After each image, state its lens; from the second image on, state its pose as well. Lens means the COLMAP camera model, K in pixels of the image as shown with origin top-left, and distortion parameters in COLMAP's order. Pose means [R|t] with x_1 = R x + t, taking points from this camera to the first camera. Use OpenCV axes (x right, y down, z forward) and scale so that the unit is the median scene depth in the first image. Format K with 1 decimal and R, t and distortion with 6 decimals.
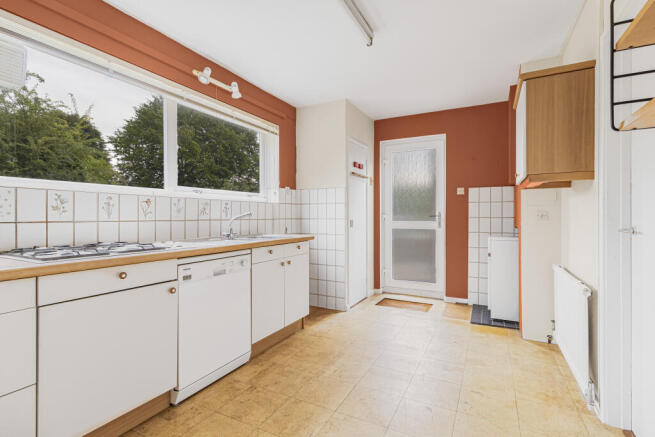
lens RADIAL K [[317.6, 0, 331.0], [0, 317.6, 215.6], [0, 0, 1]] dist [-0.001892, -0.000260]
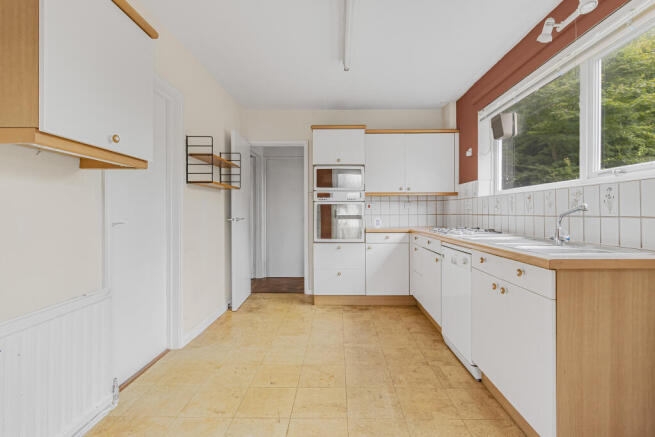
lens RADIAL K [[322.8, 0, 330.4], [0, 322.8, 215.9], [0, 0, 1]] dist [-0.000702, 0.000064]
pose [[-0.901161, 0.006223, -0.433439, 0.461978], [0.004065, 0.999974, 0.005906, 0.008088], [0.433465, 0.003560, -0.901163, 1.582818]]
